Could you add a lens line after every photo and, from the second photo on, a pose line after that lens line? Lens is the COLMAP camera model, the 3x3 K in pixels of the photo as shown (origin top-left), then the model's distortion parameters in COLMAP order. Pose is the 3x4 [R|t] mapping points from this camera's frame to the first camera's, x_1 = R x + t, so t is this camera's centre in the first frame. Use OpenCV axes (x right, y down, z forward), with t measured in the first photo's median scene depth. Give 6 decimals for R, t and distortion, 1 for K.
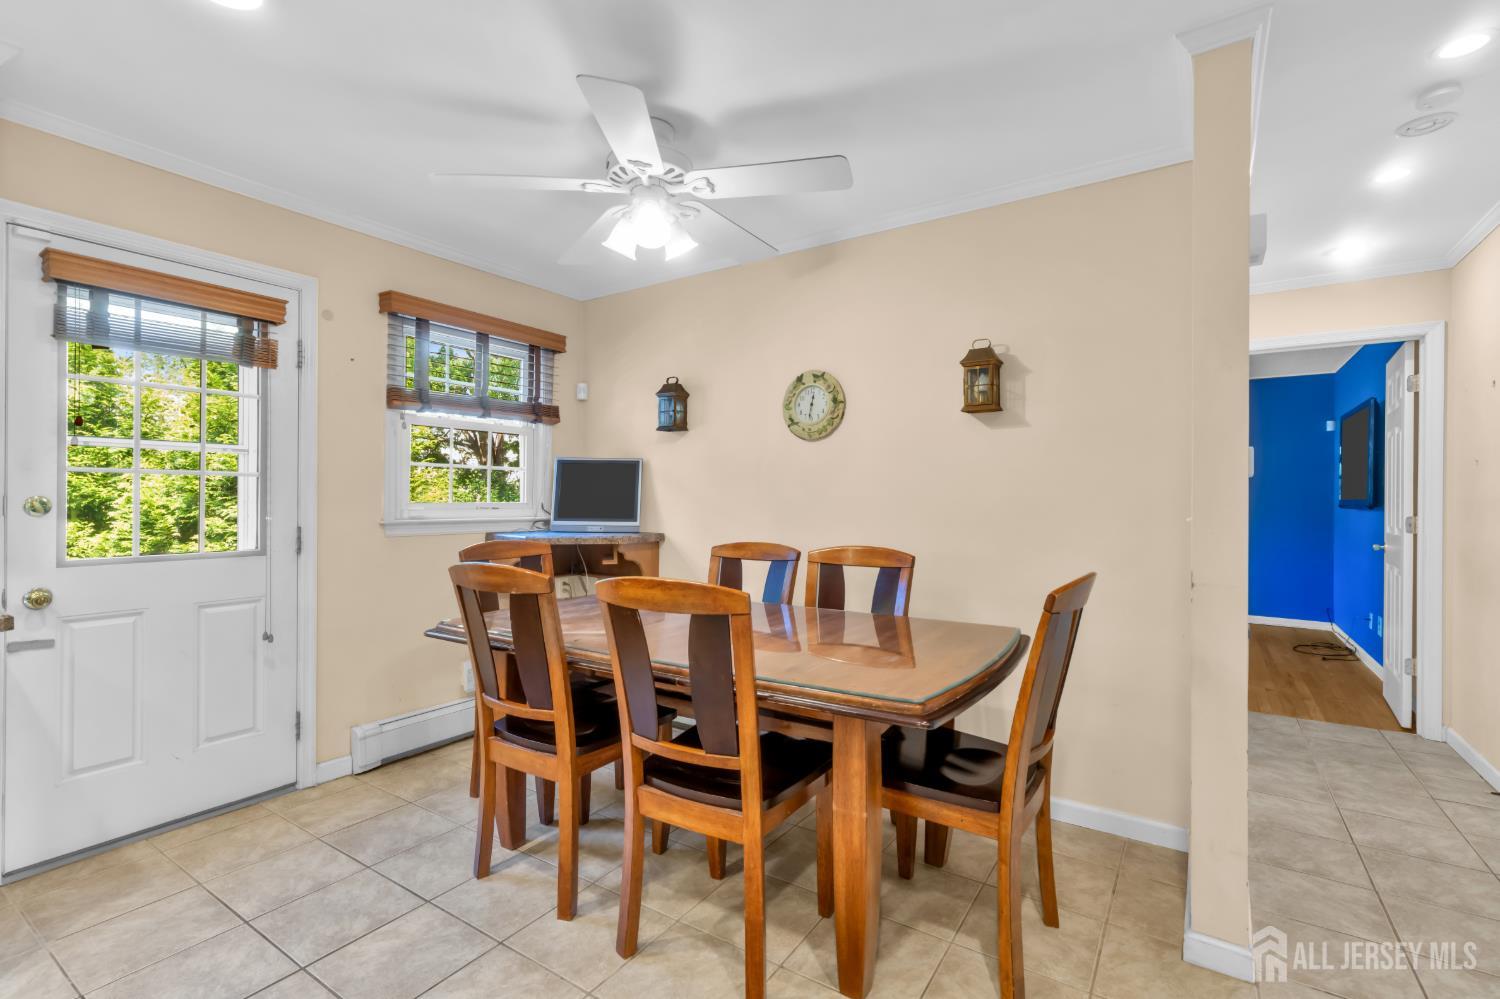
lens RADIAL K [[698.9, 0, 759.1], [0, 698.9, 500.1], [0, 0, 1]] dist [0.000800, 0.000777]
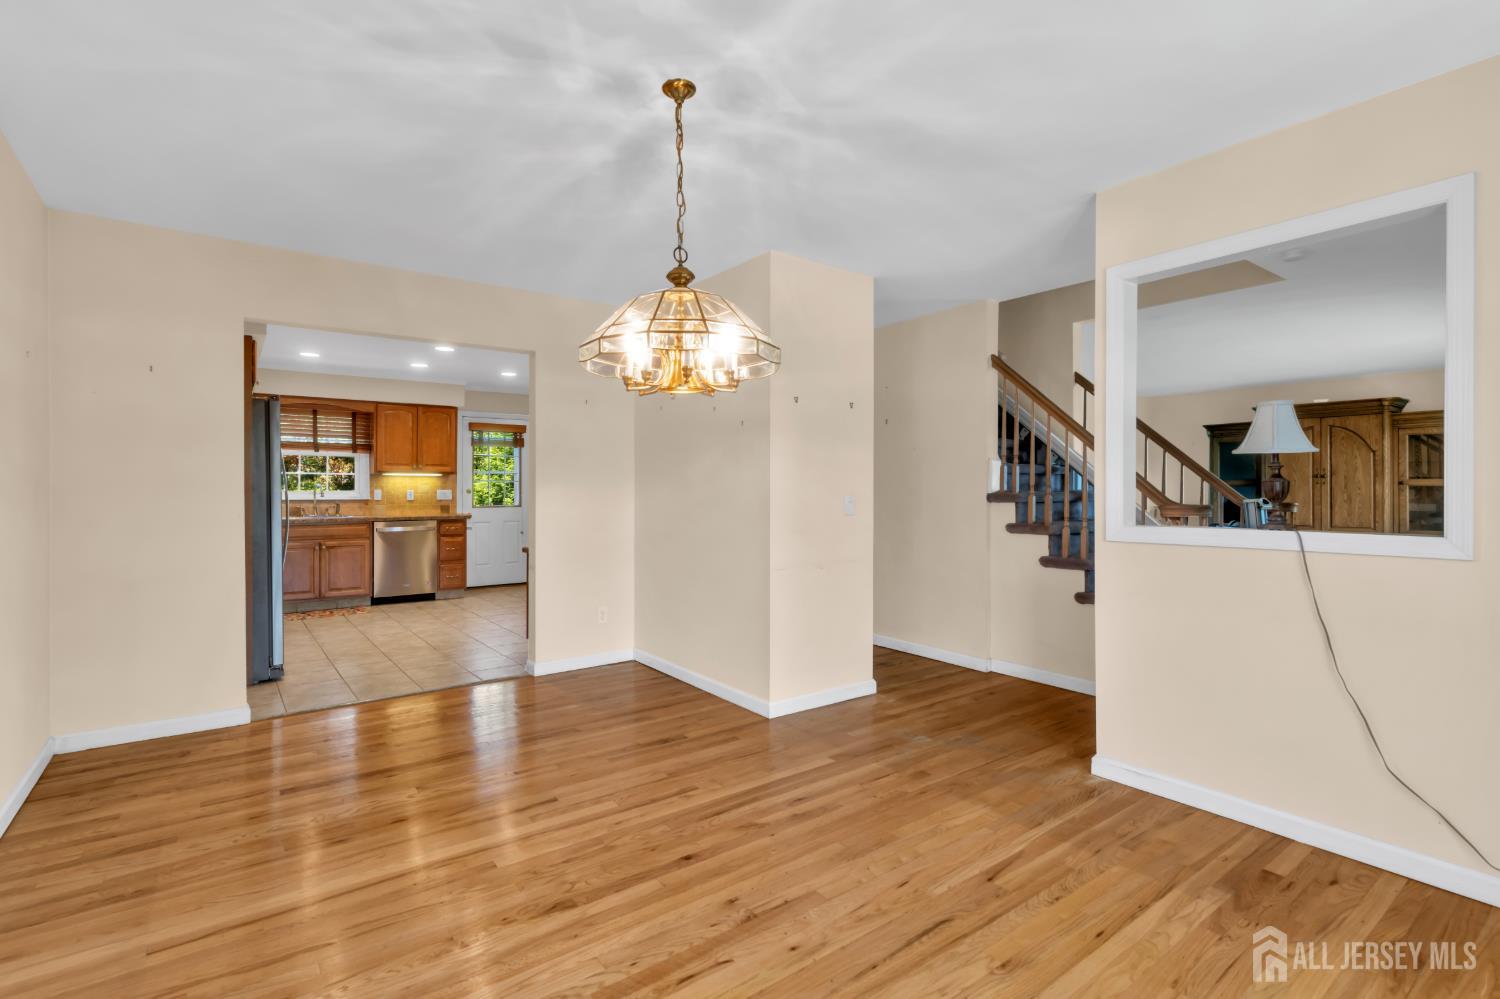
lens RADIAL K [[698.9, 0, 739.4], [0, 698.9, 491.3], [0, 0, 1]] dist [0.000800, 0.000777]
pose [[0.942265, -0.003001, -0.334855, 1.311131], [0.003584, 0.999993, 0.001126, 0.009227], [0.334850, -0.002261, 0.942269, -1.683747]]
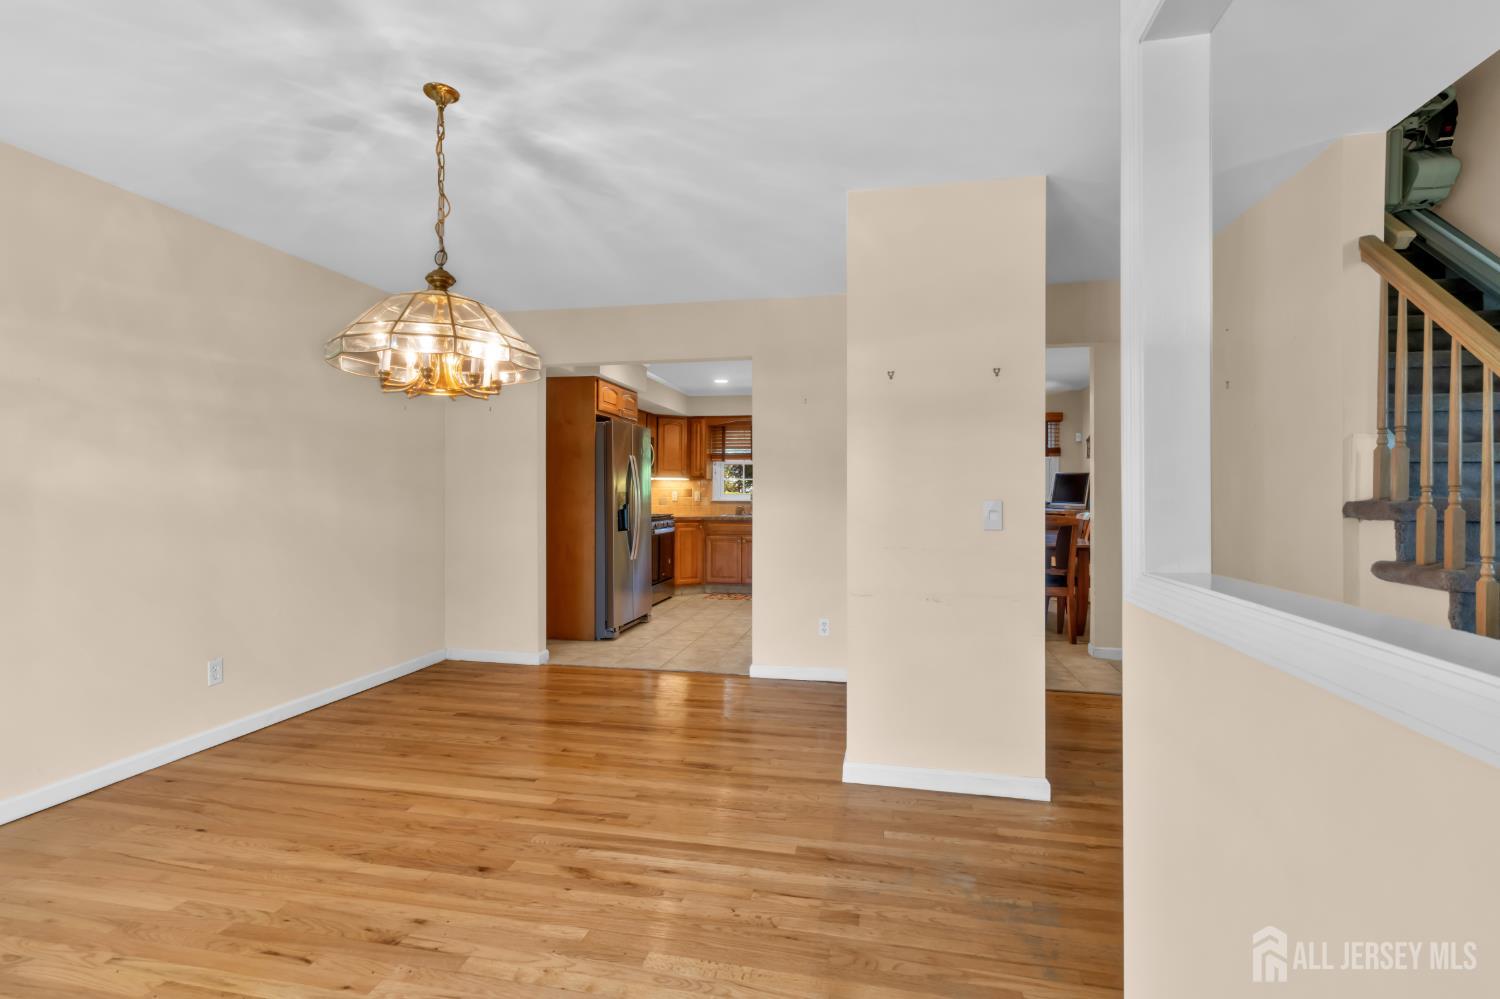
lens RADIAL K [[698.9, 0, 744.0], [0, 698.9, 492.1], [0, 0, 1]] dist [0.000800, 0.000777]
pose [[0.379818, -0.002983, -0.925057, 1.844467], [-0.001510, 0.999991, -0.003845, 0.010351], [0.925060, 0.002857, 0.379810, -0.946282]]
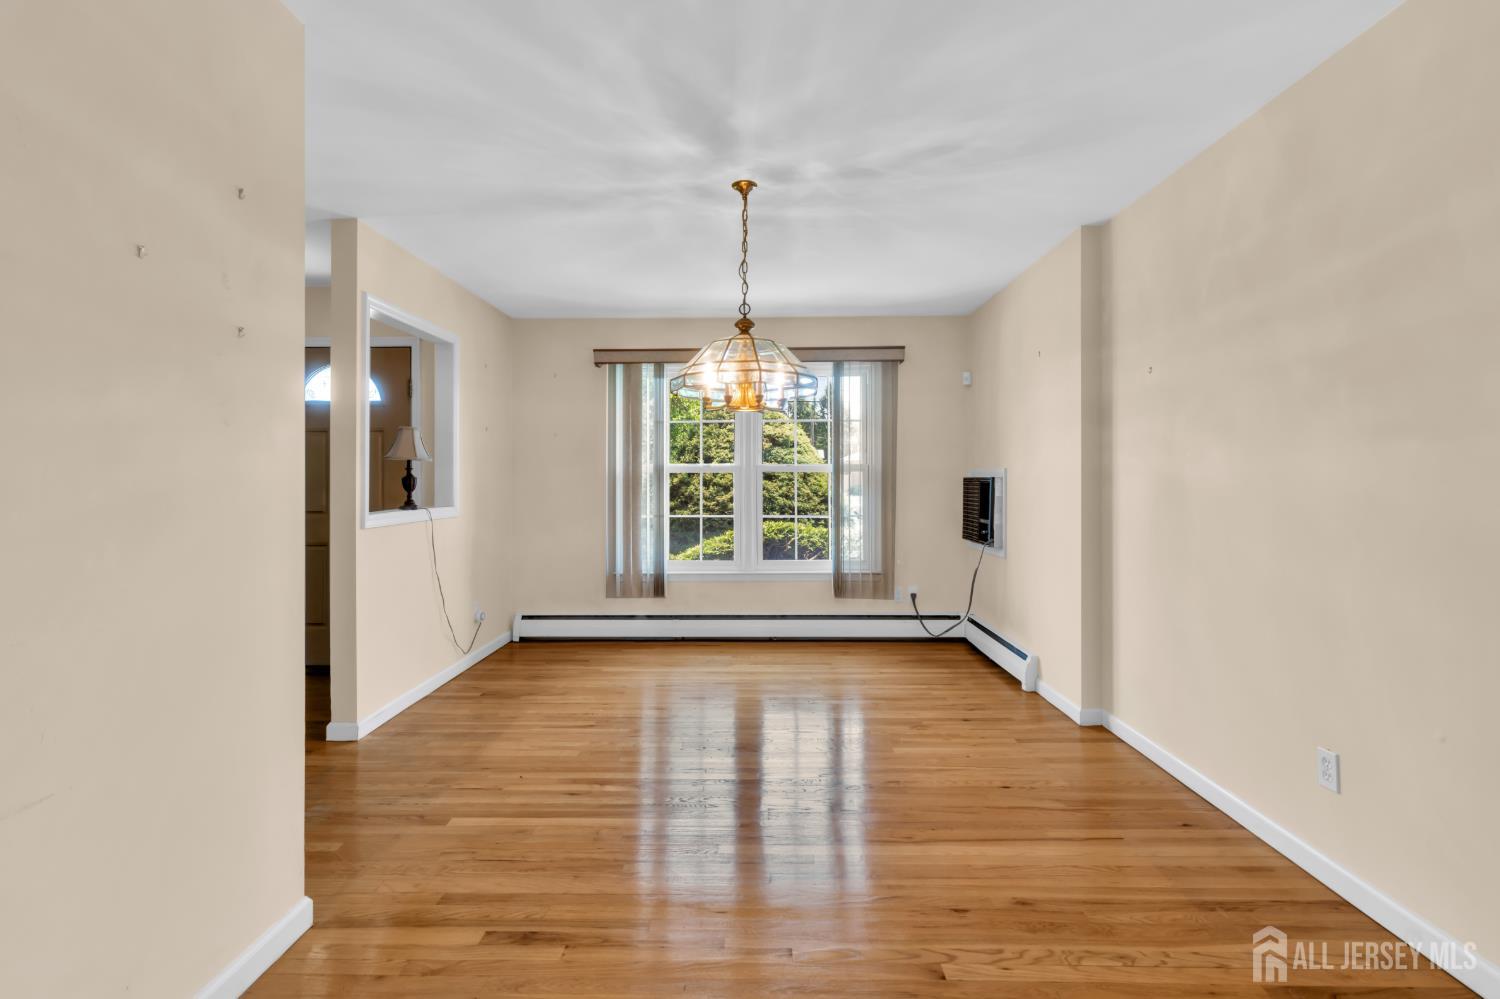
lens RADIAL K [[698.9, 0, 743.3], [0, 698.9, 481.3], [0, 0, 1]] dist [0.000800, 0.000777]
pose [[-0.547991, -0.005374, 0.836467, 0.095095], [-0.000829, 0.999982, 0.005881, -0.002032], [-0.836484, 0.002529, -0.547986, -0.378878]]
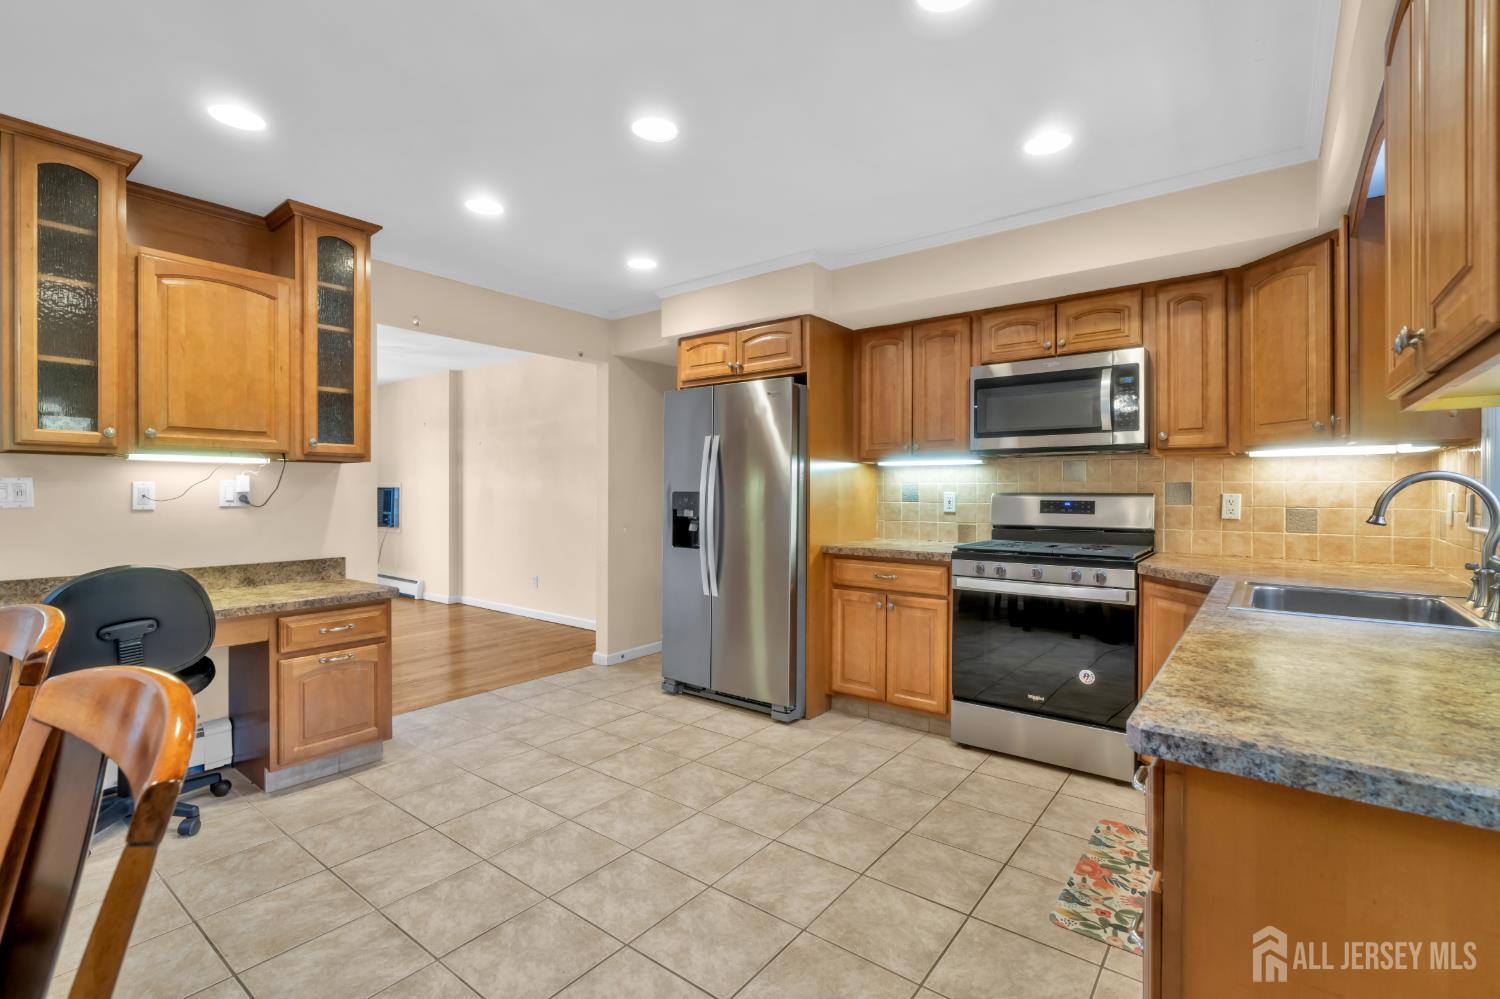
lens RADIAL K [[698.9, 0, 748.8], [0, 698.9, 492.3], [0, 0, 1]] dist [0.000800, 0.000777]
pose [[-0.996755, -0.007965, 0.080097, -0.493415], [-0.007775, 0.999966, 0.002682, -0.001582], [-0.080115, 0.002050, -0.996783, 0.885715]]
